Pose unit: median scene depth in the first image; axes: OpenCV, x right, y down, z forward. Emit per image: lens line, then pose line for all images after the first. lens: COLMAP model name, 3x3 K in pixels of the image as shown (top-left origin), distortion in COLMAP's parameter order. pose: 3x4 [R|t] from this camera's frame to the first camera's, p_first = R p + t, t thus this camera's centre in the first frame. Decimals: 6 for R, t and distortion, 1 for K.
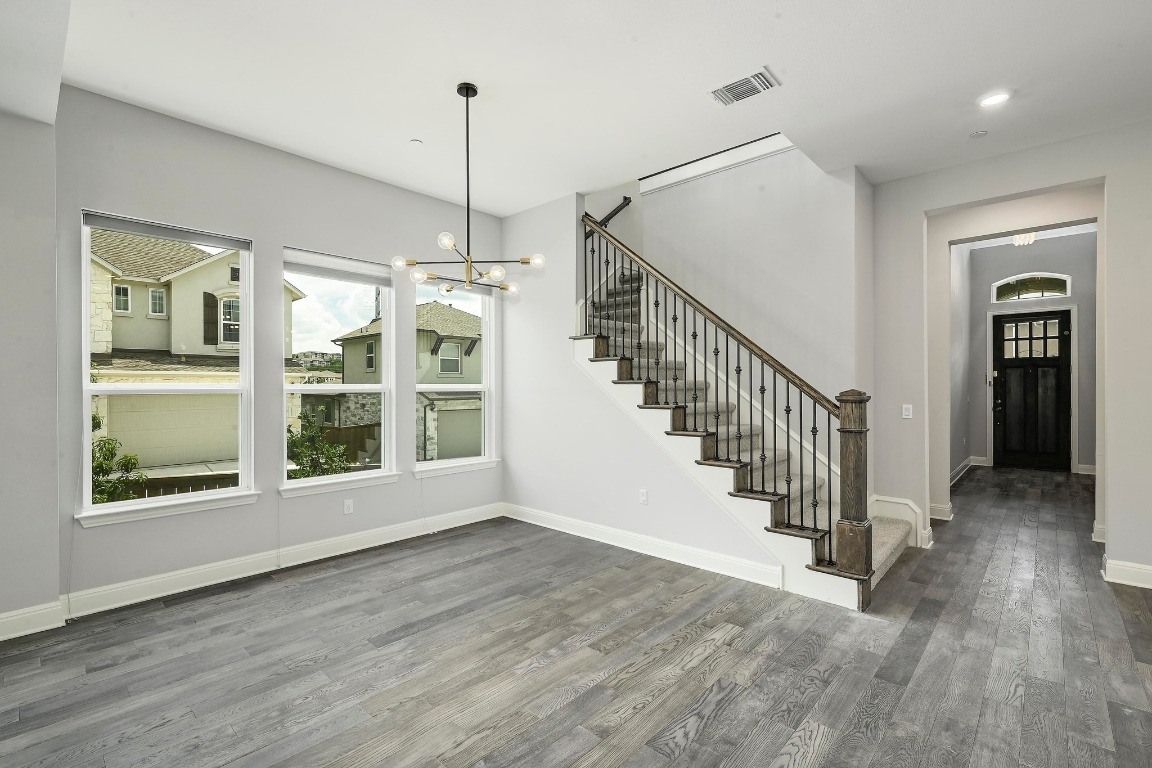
lens RADIAL K [[515.3, 0, 576.0], [0, 515.3, 384.0], [0, 0, 1]] dist [0.000036, -0.000059]
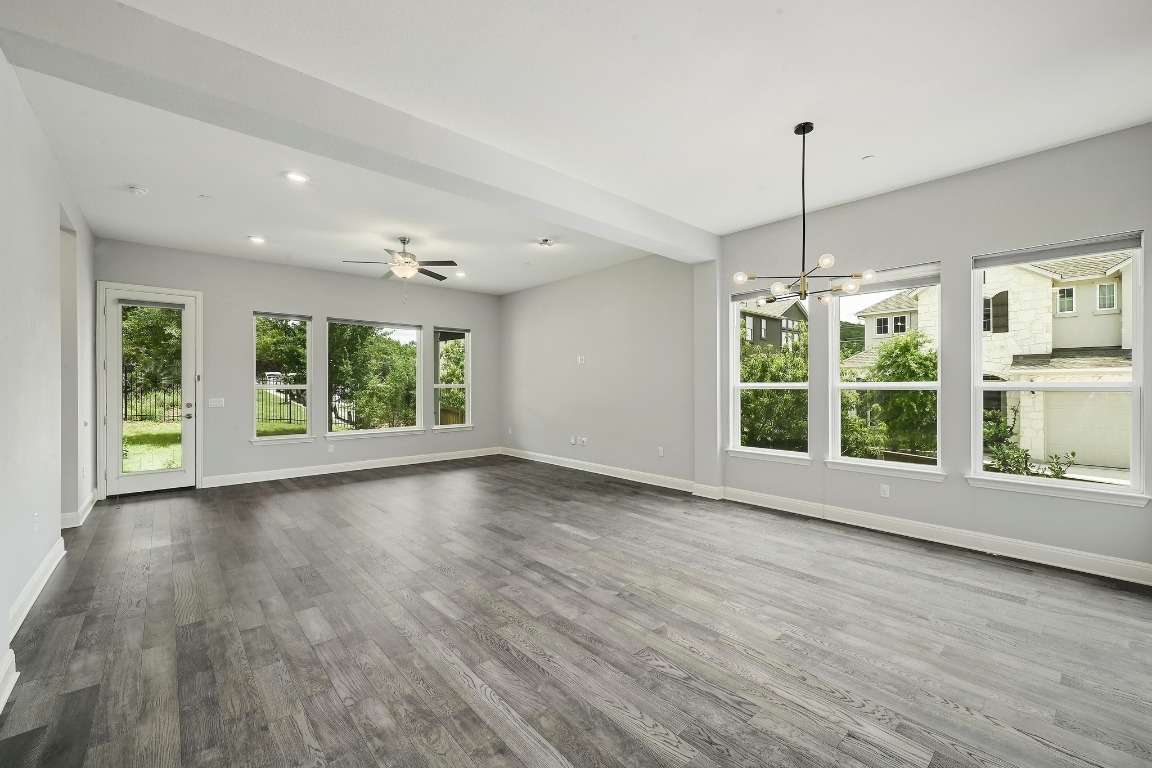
lens RADIAL K [[460.3, 0, 576.0], [0, 460.3, 384.0], [0, 0, 1]] dist [-0.000843, -0.000024]
pose [[-0.095858, 0.000761, -0.995395, 0.701078], [0.004080, 0.999992, 0.000372, 0.000590], [0.995387, -0.004026, -0.095860, 0.476132]]
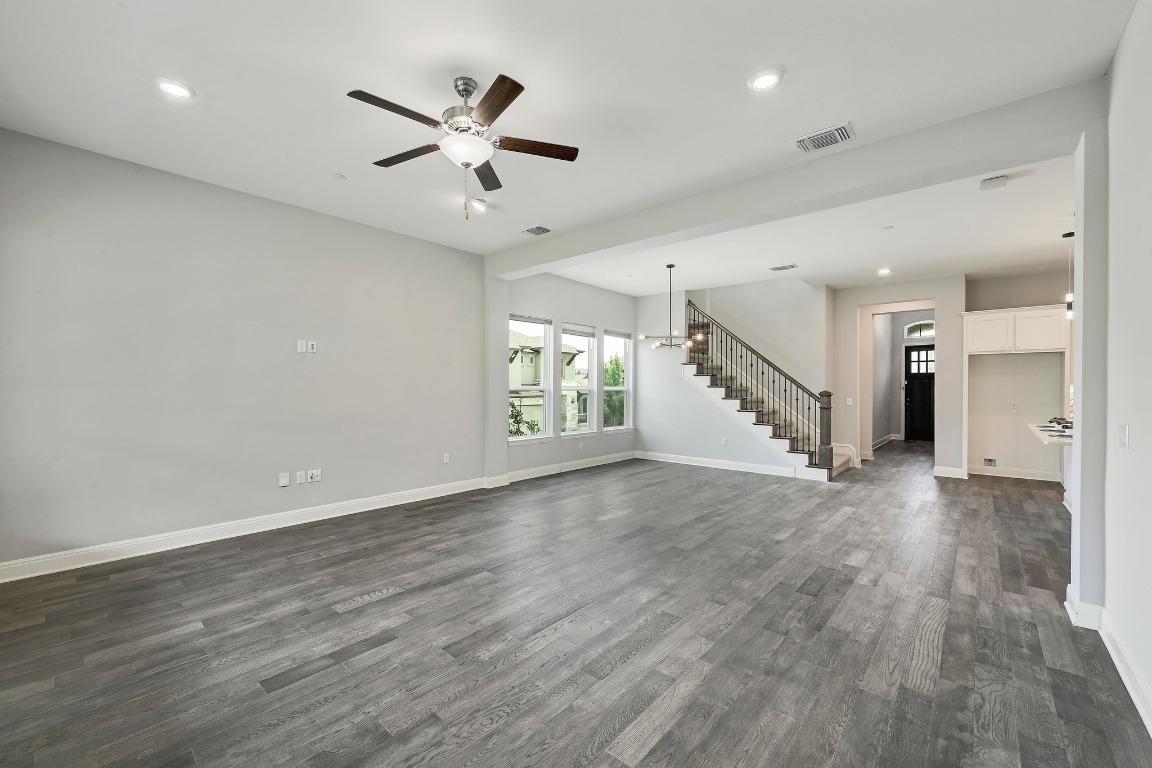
lens RADIAL K [[463.3, 0, 578.2], [0, 463.3, 387.3], [0, 0, 1]] dist [-0.000546, -0.000215]
pose [[0.999575, 0.006804, 0.028353, -0.564731], [-0.006847, 0.999976, 0.001436, 0.000660], [-0.028343, -0.001630, 0.999597, -0.937474]]
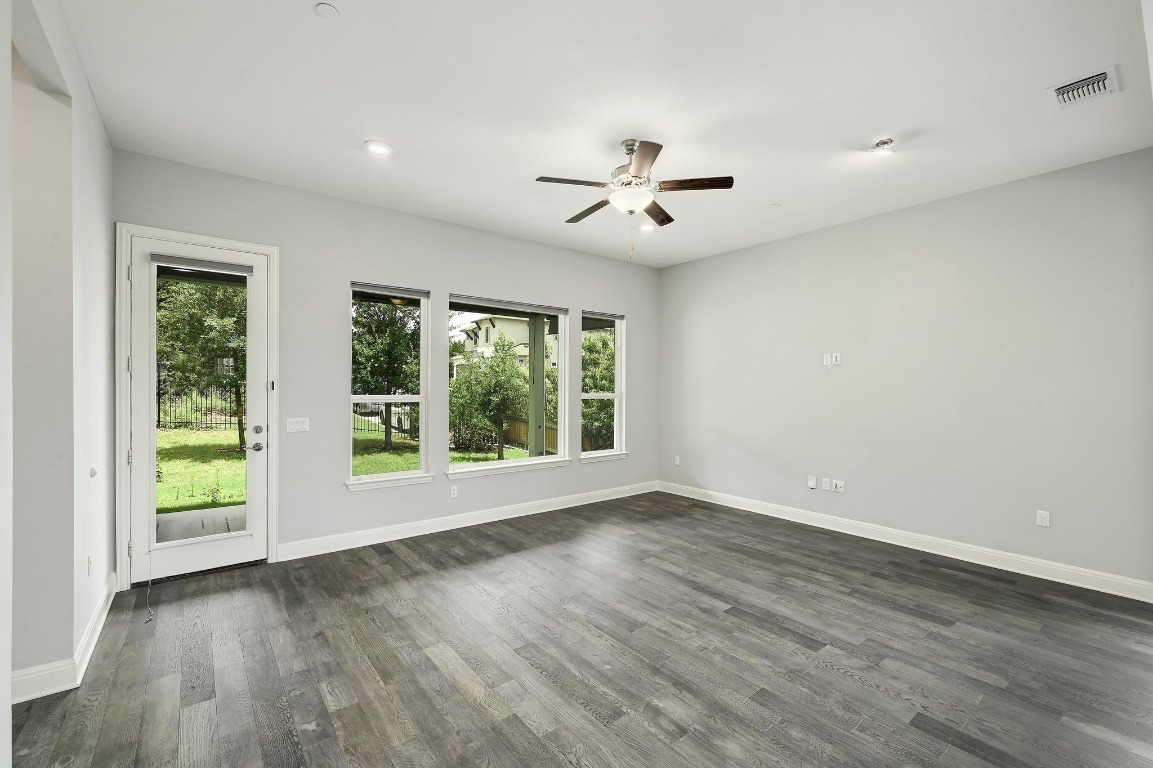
lens RADIAL K [[483.0, 0, 579.2], [0, 483.0, 387.0], [0, 0, 1]] dist [-0.002876, 0.000479]
pose [[-0.152138, 0.004122, -0.988351, 0.162632], [-0.002804, 0.999985, 0.004602, -0.028845], [0.988355, 0.003472, -0.152125, -0.172466]]
